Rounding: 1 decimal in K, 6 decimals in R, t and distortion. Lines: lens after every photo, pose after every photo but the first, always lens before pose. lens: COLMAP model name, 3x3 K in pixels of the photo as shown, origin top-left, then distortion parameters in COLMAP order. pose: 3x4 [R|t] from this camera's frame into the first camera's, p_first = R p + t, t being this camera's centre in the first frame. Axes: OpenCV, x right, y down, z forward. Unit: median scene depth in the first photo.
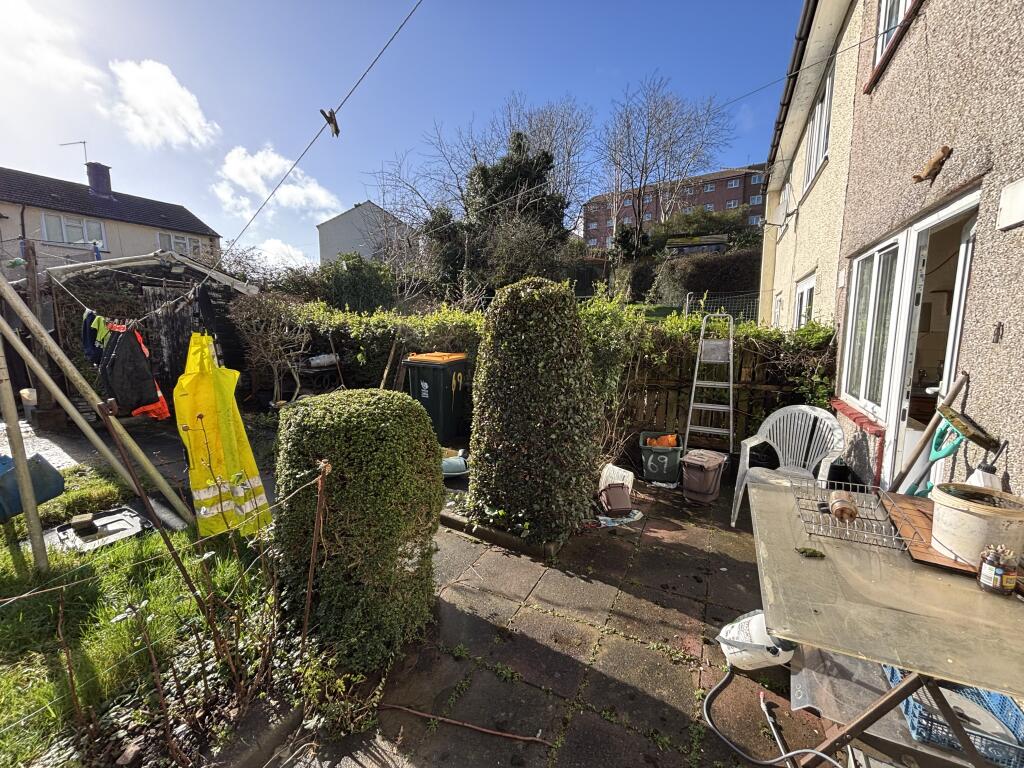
lens RADIAL K [[409.3, 0, 510.5], [0, 409.3, 380.9], [0, 0, 1]] dist [0.000526, -0.000656]
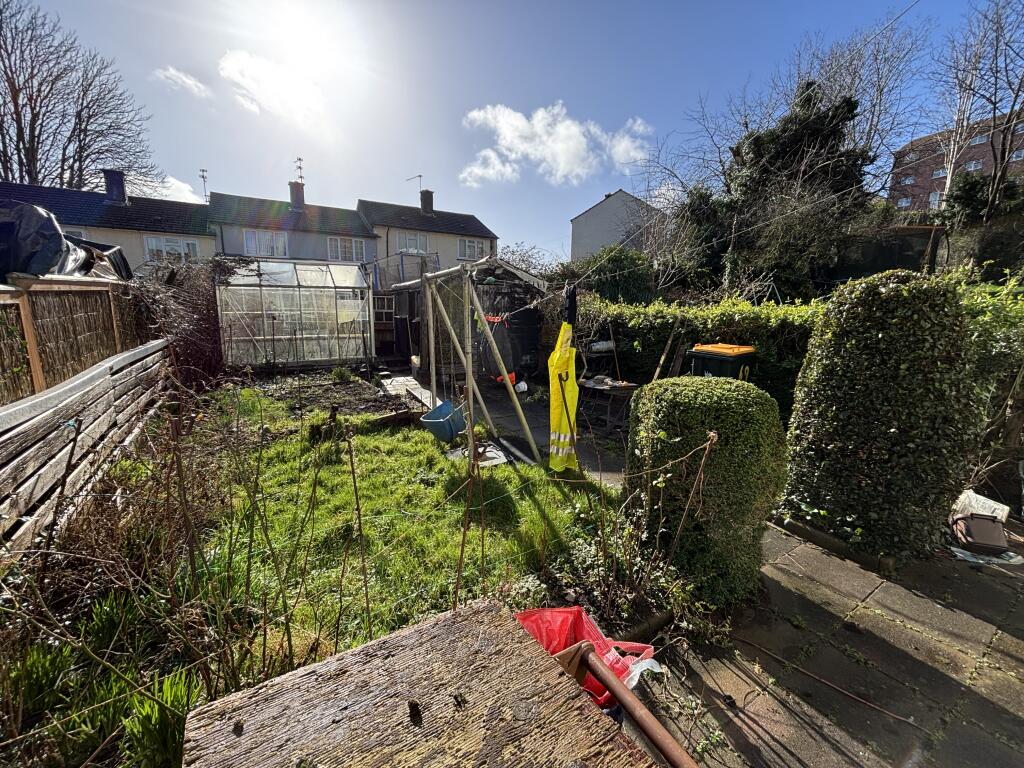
lens RADIAL K [[409.3, 0, 510.5], [0, 409.3, 380.9], [0, 0, 1]] dist [0.000526, -0.000656]
pose [[0.860142, 0.091661, -0.501751, -0.166471], [-0.074932, 0.995755, 0.053452, 0.007605], [0.504521, -0.008379, 0.863359, -0.189054]]
